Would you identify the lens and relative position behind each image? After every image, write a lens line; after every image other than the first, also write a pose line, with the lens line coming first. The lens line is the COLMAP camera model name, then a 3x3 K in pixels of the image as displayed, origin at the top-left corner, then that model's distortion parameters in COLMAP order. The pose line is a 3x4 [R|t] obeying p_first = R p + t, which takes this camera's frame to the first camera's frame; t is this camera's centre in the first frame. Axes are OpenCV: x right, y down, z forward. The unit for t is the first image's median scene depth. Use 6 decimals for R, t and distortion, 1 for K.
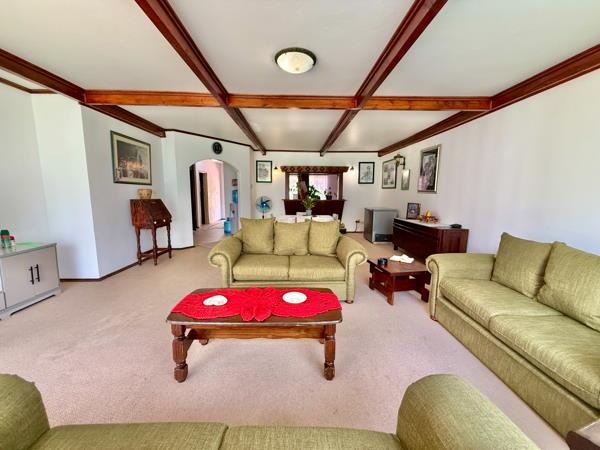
lens RADIAL K [[238.0, 0, 300.0], [0, 238.0, 225.0], [0, 0, 1]] dist [-0.001617, -0.000033]
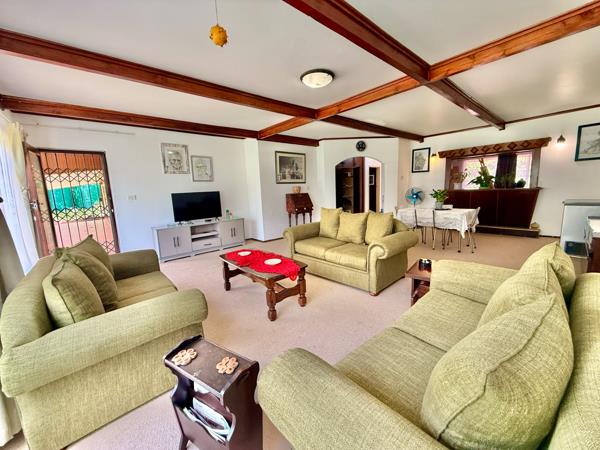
lens RADIAL K [[238.0, 0, 300.0], [0, 238.0, 225.0], [0, 0, 1]] dist [-0.001617, -0.000033]
pose [[0.644879, 0.081789, -0.759896, 0.505253], [-0.056306, 0.996640, 0.059487, -0.004777], [0.762208, 0.004424, 0.647317, 0.082433]]
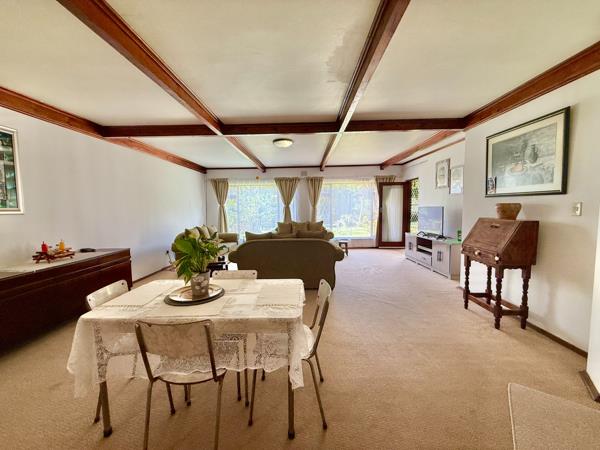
lens RADIAL K [[238.0, 0, 300.0], [0, 238.0, 225.0], [0, 0, 1]] dist [-0.001617, -0.000033]
pose [[-0.998240, -0.003807, 0.059188, -0.138578], [0.008958, 0.976811, 0.213914, -0.244132], [-0.058630, 0.214068, -0.975058, 1.746292]]
